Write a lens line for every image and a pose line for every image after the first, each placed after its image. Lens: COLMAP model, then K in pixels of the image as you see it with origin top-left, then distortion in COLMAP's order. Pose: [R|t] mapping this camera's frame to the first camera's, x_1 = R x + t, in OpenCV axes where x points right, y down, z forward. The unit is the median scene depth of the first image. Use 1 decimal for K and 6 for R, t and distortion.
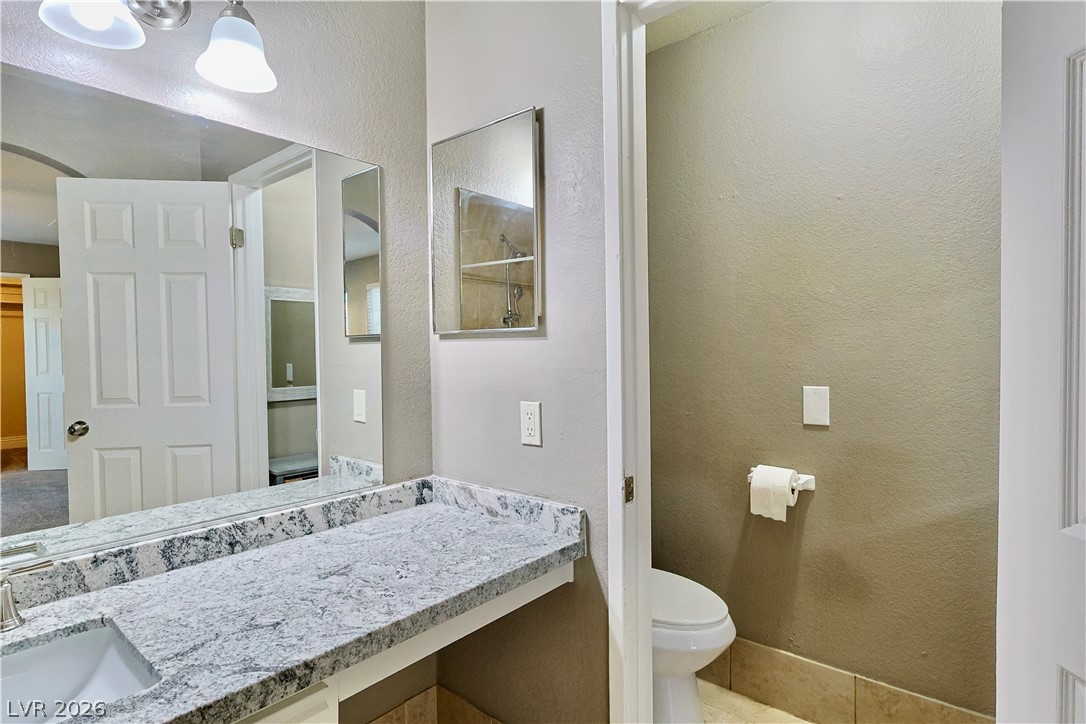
lens RADIAL K [[578.3, 0, 542.3], [0, 578.3, 359.8], [0, 0, 1]] dist [0.001642, 0.000438]
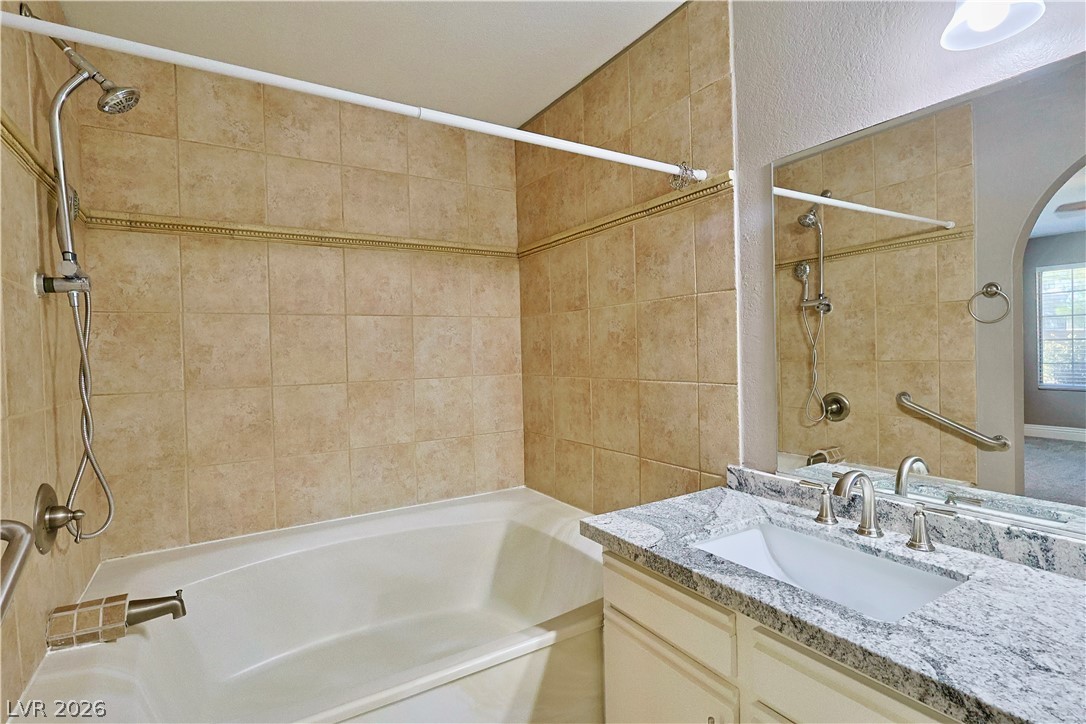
lens RADIAL K [[529.7, 0, 542.0], [0, 529.7, 360.9], [0, 0, 1]] dist [0.018161, -0.000202]
pose [[-0.296352, 0.040441, -0.954222, 0.433326], [0.007862, 0.999173, 0.039904, -0.011988], [0.955046, 0.004324, -0.296425, 0.516125]]
